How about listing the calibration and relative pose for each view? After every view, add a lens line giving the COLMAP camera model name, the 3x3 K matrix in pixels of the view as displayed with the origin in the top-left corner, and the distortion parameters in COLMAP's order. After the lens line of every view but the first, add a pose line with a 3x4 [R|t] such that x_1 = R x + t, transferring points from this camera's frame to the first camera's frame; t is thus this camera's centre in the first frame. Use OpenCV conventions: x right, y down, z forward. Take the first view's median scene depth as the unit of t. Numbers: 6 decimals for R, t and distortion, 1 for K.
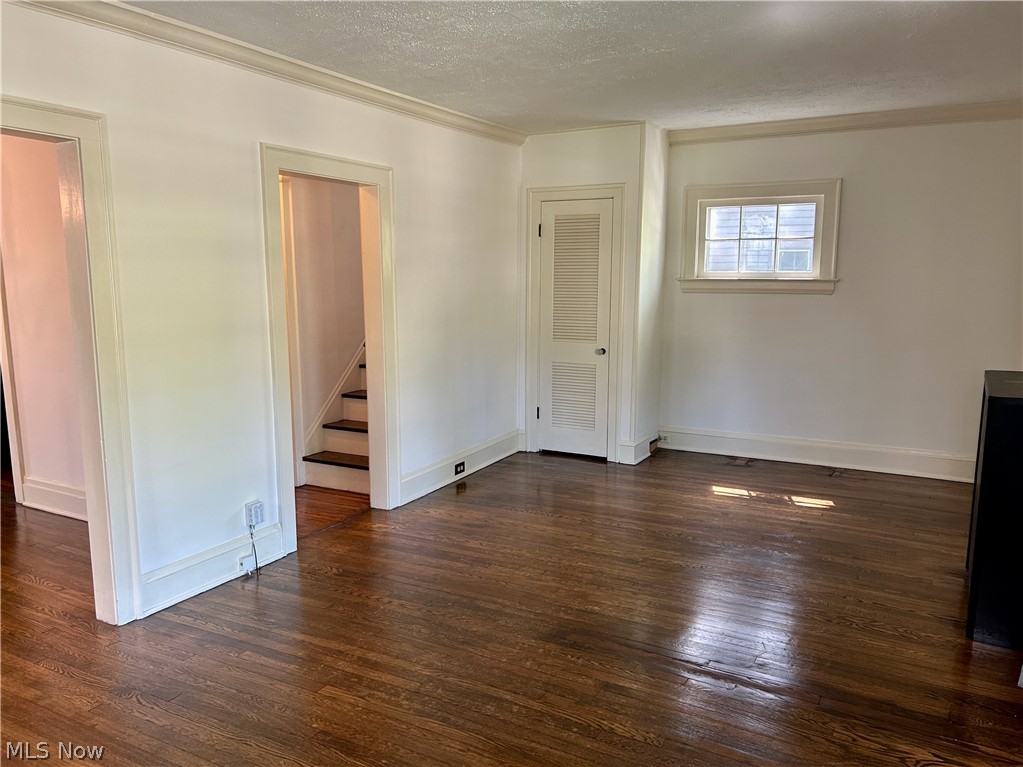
lens RADIAL K [[782.4, 0, 513.7], [0, 782.4, 395.2], [0, 0, 1]] dist [0.052918, -0.045850]
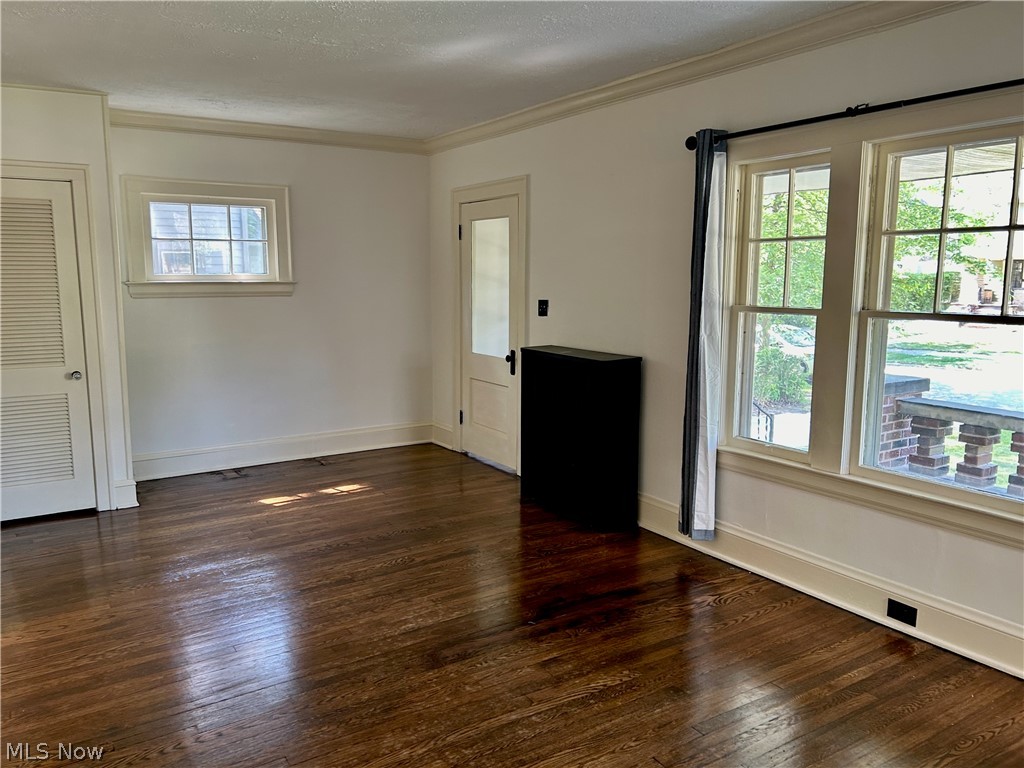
lens RADIAL K [[783.2, 0, 514.2], [0, 783.2, 395.8], [0, 0, 1]] dist [0.052918, -0.045850]
pose [[0.486262, -0.142063, 0.862188, -0.367904], [0.144369, 0.986197, 0.081074, -0.038344], [-0.861805, 0.085050, 0.500060, 0.228486]]
